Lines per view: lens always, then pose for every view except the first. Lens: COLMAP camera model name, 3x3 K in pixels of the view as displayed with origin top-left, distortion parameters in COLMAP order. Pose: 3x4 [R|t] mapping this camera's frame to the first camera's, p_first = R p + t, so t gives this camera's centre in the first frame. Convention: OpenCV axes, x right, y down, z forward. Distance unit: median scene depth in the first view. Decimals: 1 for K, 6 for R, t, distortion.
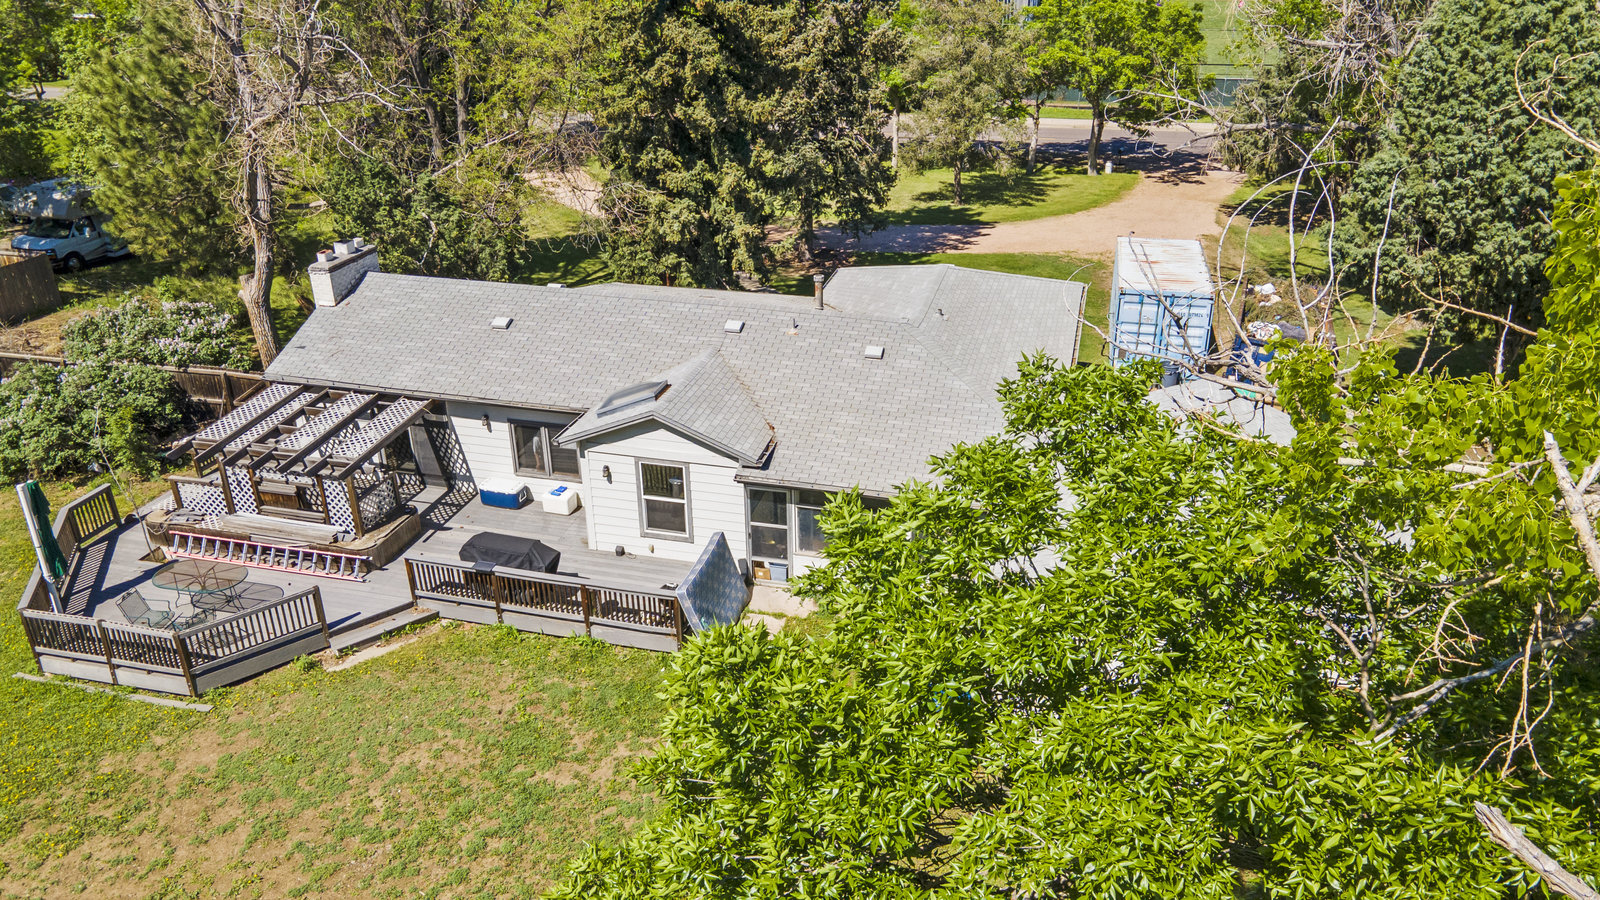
lens RADIAL K [[1154.3, 0, 800.0], [0, 1154.3, 450.0], [0, 0, 1]] dist [0.017496, 0.049772]
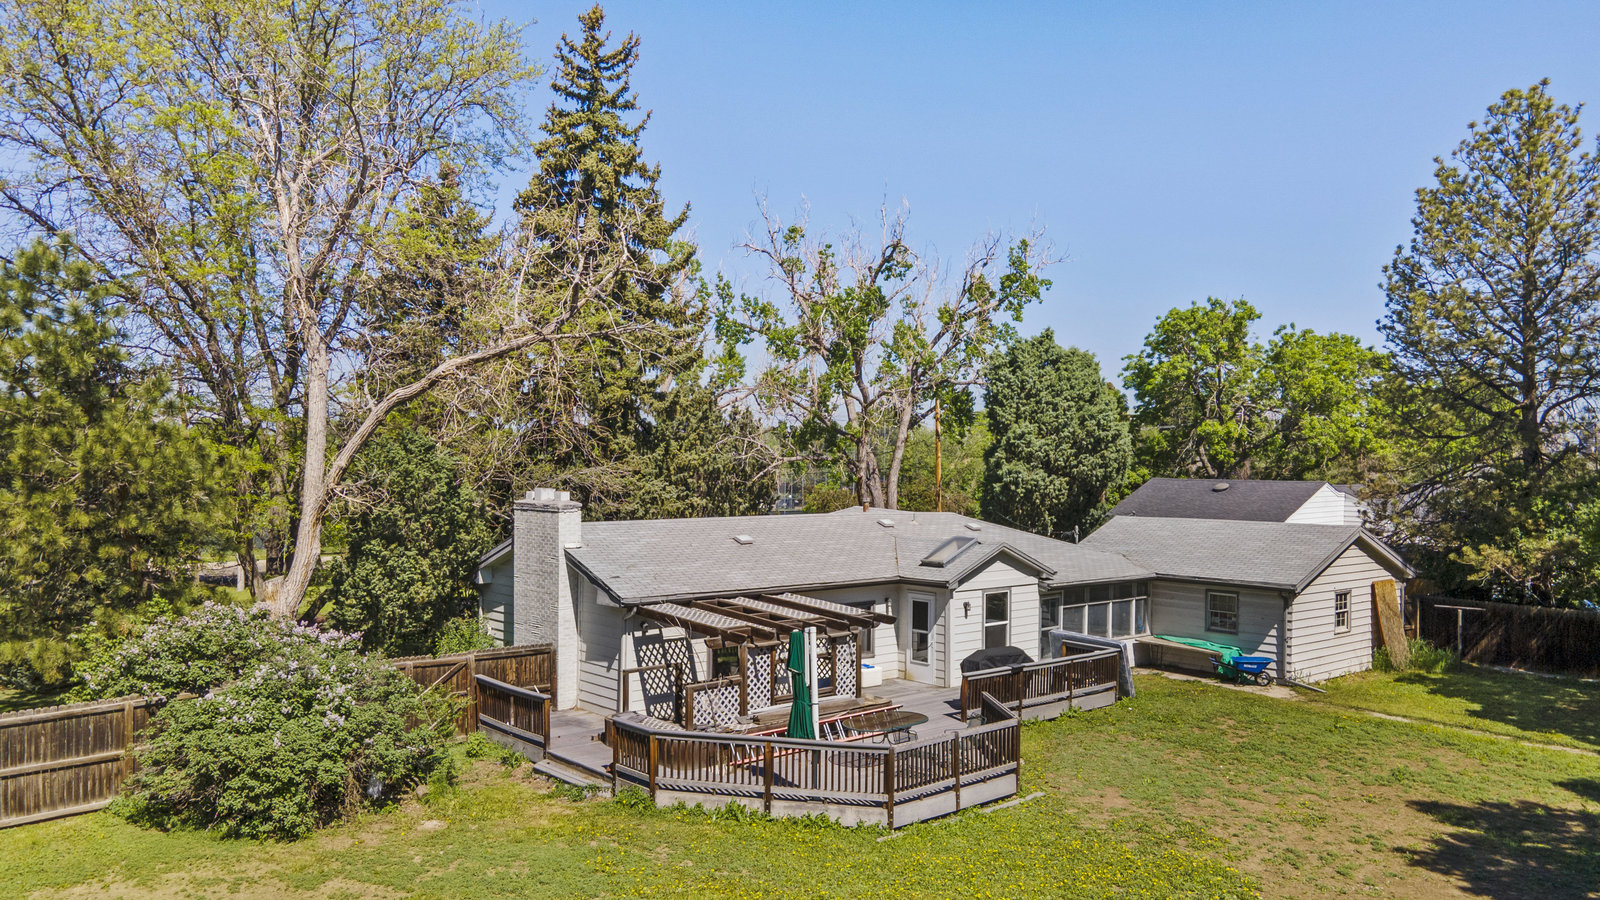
lens RADIAL K [[1173.8, 0, 800.0], [0, 1173.8, 450.0], [0, 0, 1]] dist [0.007064, -0.000711]
pose [[0.559470, 0.017152, 0.828673, -1.162191], [0.343420, 0.905134, -0.250591, 0.106455], [-0.754358, 0.424781, 0.500505, 0.410097]]
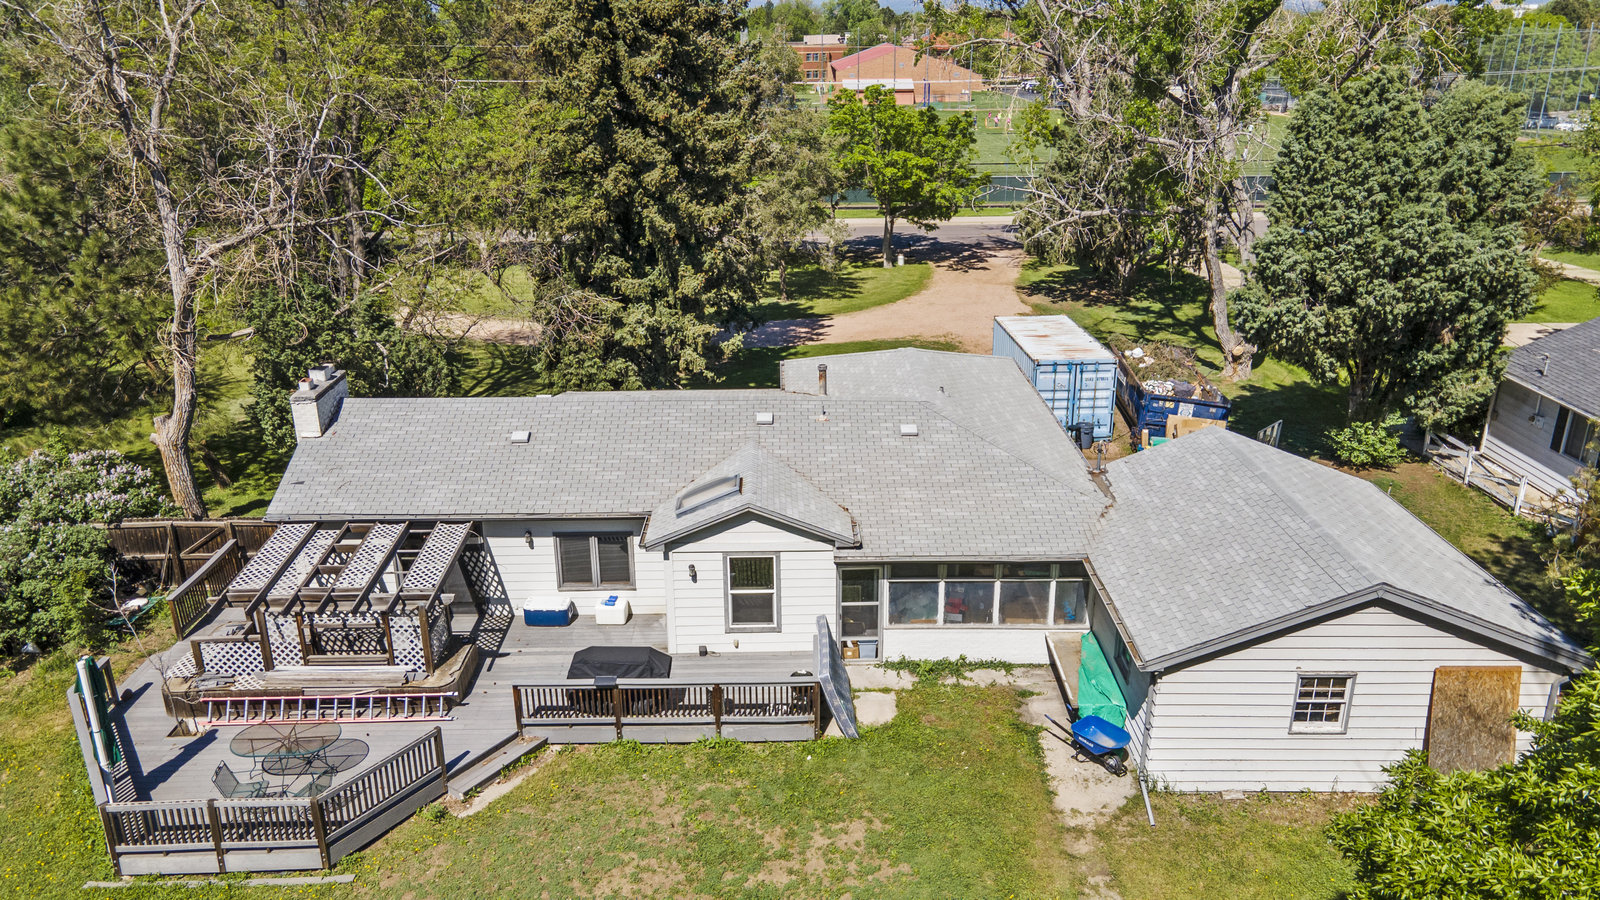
lens RADIAL K [[1154.3, 0, 800.0], [0, 1154.3, 450.0], [0, 0, 1]] dist [0.017496, 0.049772]
pose [[0.963007, -0.092723, 0.253021, -0.290978], [0.114605, 0.990716, -0.073129, -0.001098], [-0.243891, 0.099421, 0.964693, 0.008015]]
